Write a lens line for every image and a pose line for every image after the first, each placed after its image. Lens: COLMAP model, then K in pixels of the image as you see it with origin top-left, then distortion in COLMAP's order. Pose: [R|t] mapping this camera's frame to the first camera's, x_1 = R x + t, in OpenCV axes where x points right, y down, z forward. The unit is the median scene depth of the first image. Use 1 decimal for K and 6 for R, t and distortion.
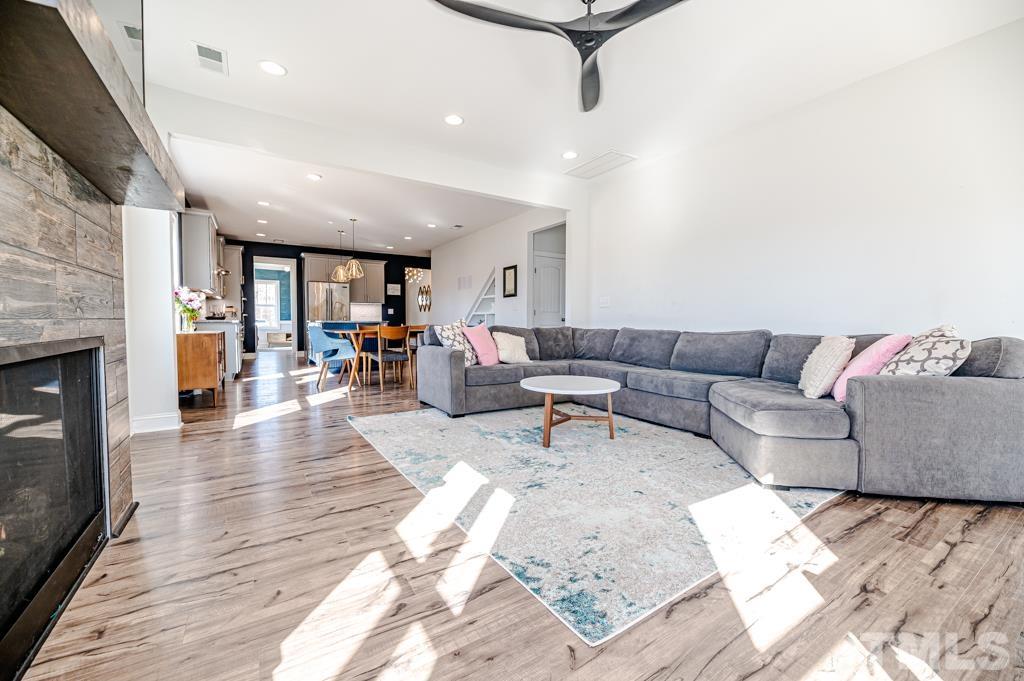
lens RADIAL K [[408.4, 0, 510.5], [0, 408.4, 339.8], [0, 0, 1]] dist [-0.006195, -0.000417]
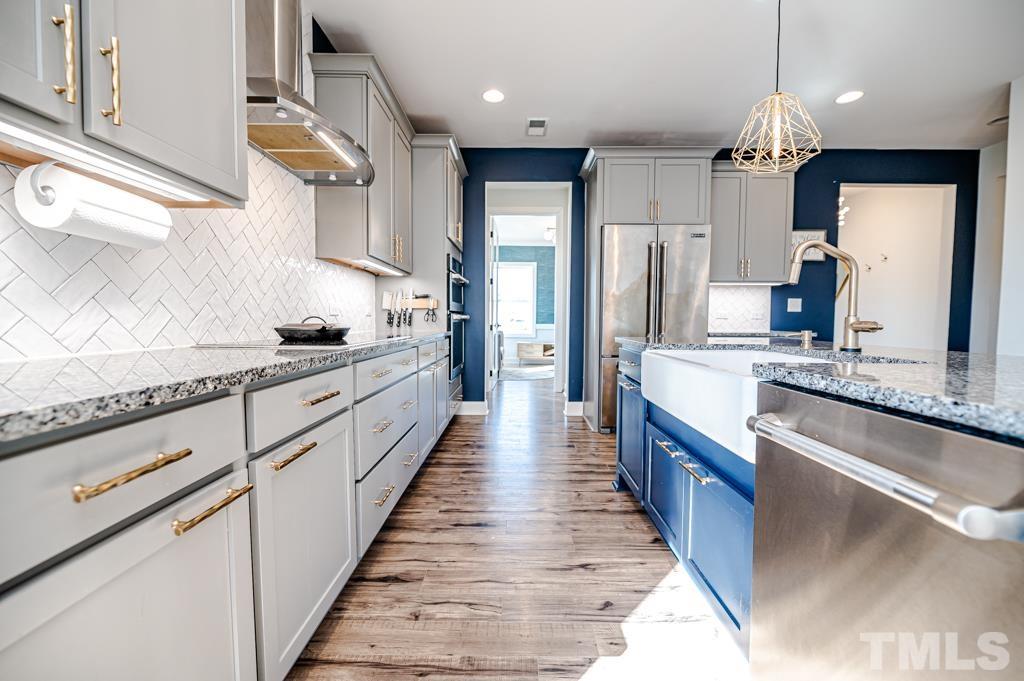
lens RADIAL K [[408.4, 0, 510.5], [0, 408.4, 339.8], [0, 0, 1]] dist [-0.006195, -0.000417]
pose [[0.839102, 0.029043, -0.543199, -1.520802], [-0.026934, 0.999567, 0.011838, -0.173336], [0.543308, 0.004697, 0.839521, 2.701087]]
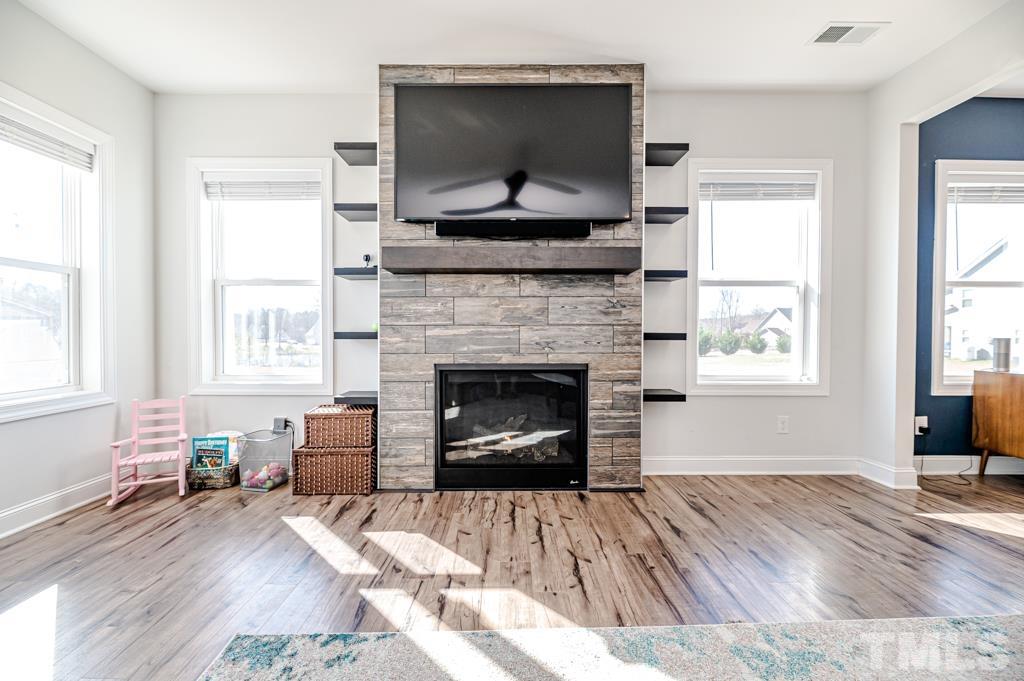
lens RADIAL K [[411.5, 0, 507.5], [0, 411.5, 340.4], [0, 0, 1]] dist [-0.004601, -0.000236]
pose [[-0.530059, 0.008804, -0.847915, 0.393836], [-0.042104, 0.998439, 0.036687, -0.104269], [0.846915, 0.055147, -0.528861, 1.120140]]
